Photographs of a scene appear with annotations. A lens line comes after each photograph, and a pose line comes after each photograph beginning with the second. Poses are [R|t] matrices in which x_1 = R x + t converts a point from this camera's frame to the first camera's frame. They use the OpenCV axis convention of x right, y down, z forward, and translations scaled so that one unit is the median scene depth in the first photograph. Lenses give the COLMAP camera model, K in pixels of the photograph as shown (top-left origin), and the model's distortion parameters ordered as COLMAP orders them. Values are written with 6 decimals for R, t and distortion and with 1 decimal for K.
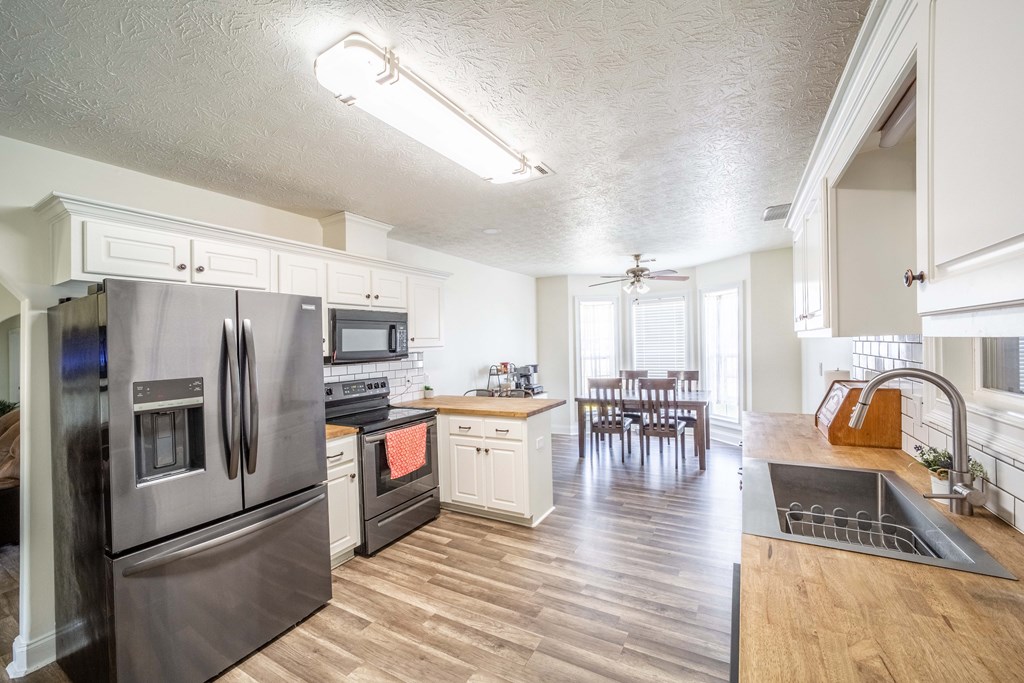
lens RADIAL K [[424.5, 0, 513.3], [0, 424.5, 300.8], [0, 0, 1]] dist [0.019731, 0.000056]
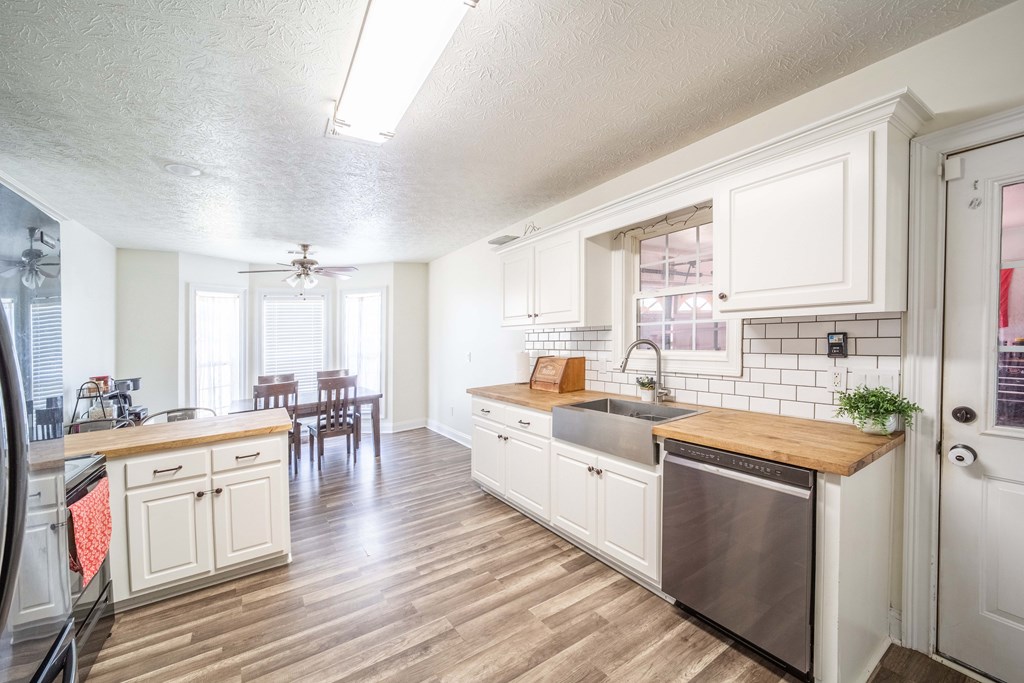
lens RADIAL K [[413.6, 0, 532.4], [0, 413.6, 342.8], [0, 0, 1]] dist [-0.001838, -0.000017]
pose [[0.463042, -0.014146, 0.886224, -0.416794], [-0.055229, 0.997469, 0.044779, 0.052647], [-0.884614, -0.069680, 0.461089, 0.252970]]
